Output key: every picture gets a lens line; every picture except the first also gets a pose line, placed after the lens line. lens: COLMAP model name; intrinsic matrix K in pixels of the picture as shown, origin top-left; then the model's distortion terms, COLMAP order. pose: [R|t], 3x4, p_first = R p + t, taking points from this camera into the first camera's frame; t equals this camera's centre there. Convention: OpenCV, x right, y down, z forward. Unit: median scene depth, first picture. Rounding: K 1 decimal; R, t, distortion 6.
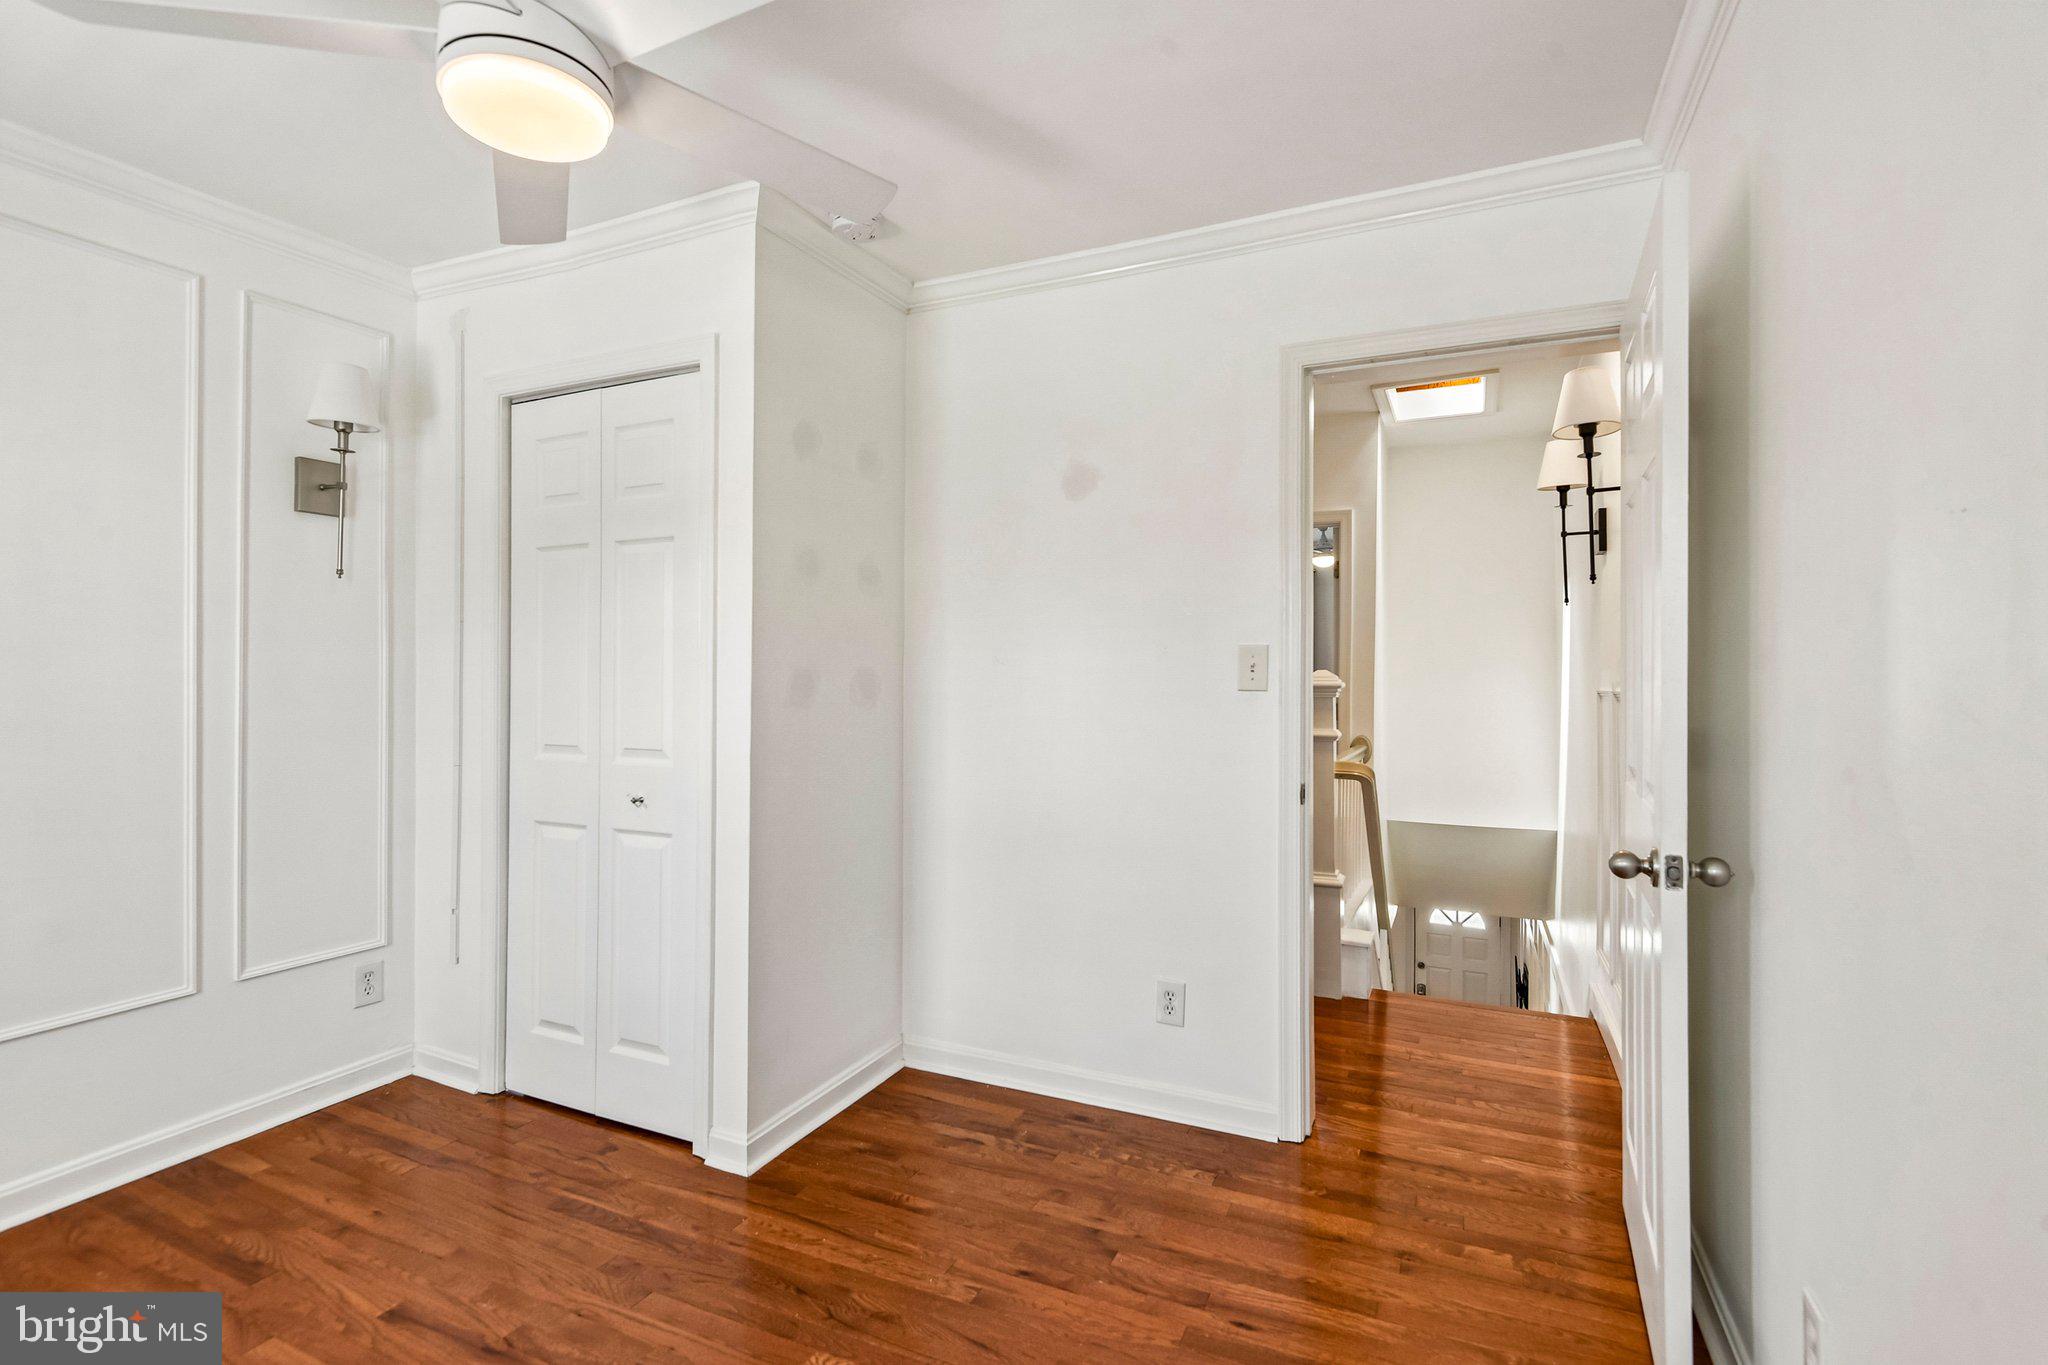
lens RADIAL K [[959.2, 0, 1020.2], [0, 959.2, 681.2], [0, 0, 1]] dist [0.009014, -0.009958]
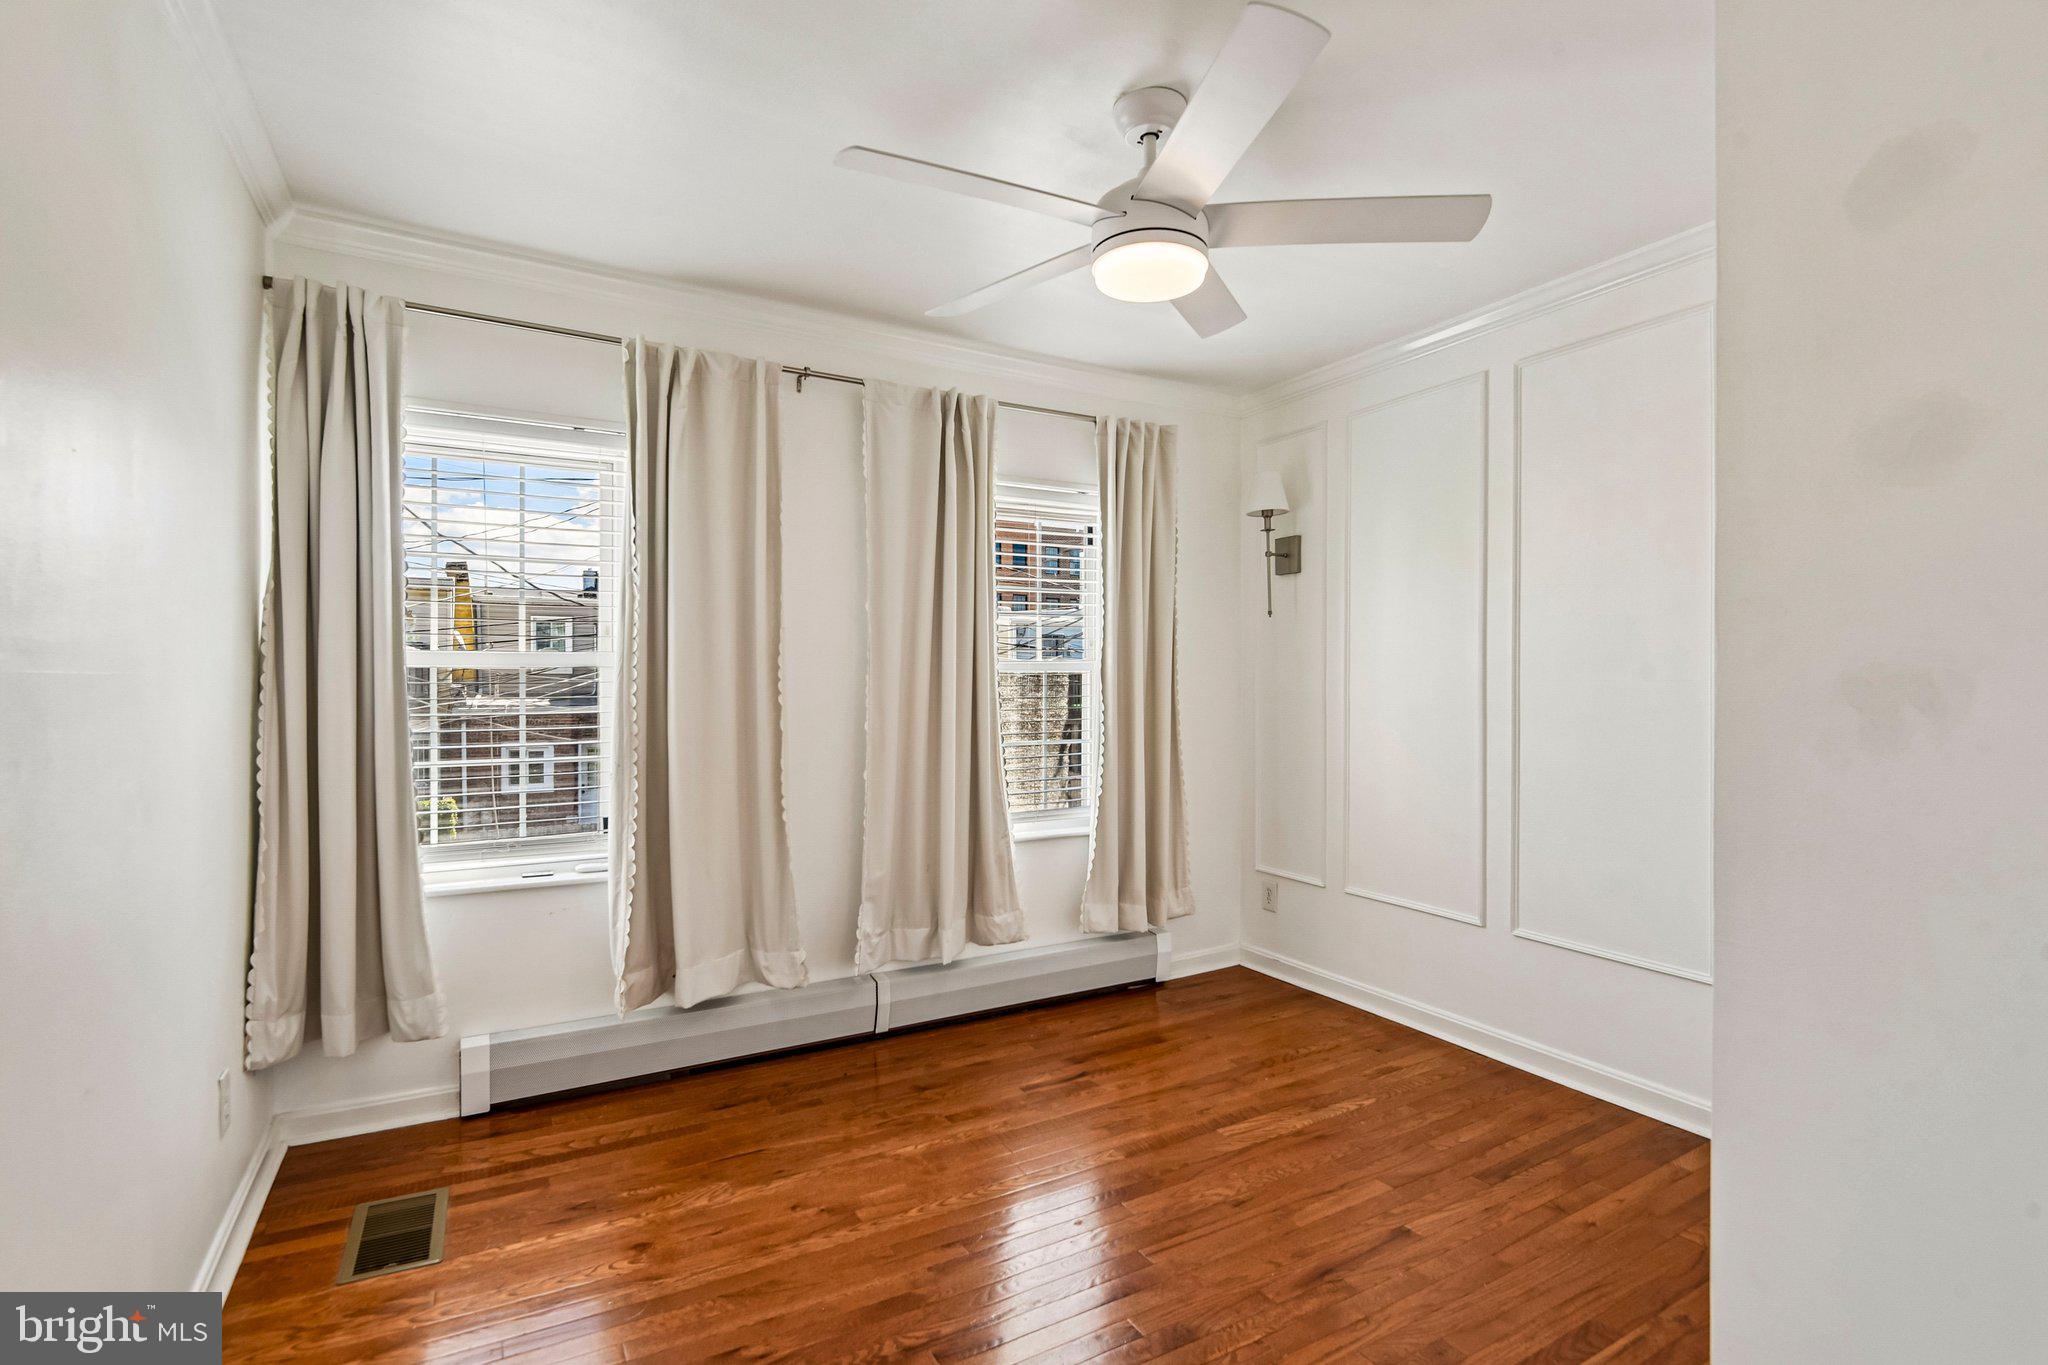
lens RADIAL K [[959.2, 0, 1019.4], [0, 959.2, 678.9], [0, 0, 1]] dist [0.009014, -0.009958]
pose [[-0.572683, 0.004288, -0.819766, 0.496958], [0.002349, 0.999991, 0.003590, -0.012331], [0.819774, 0.000131, -0.572687, 1.134106]]
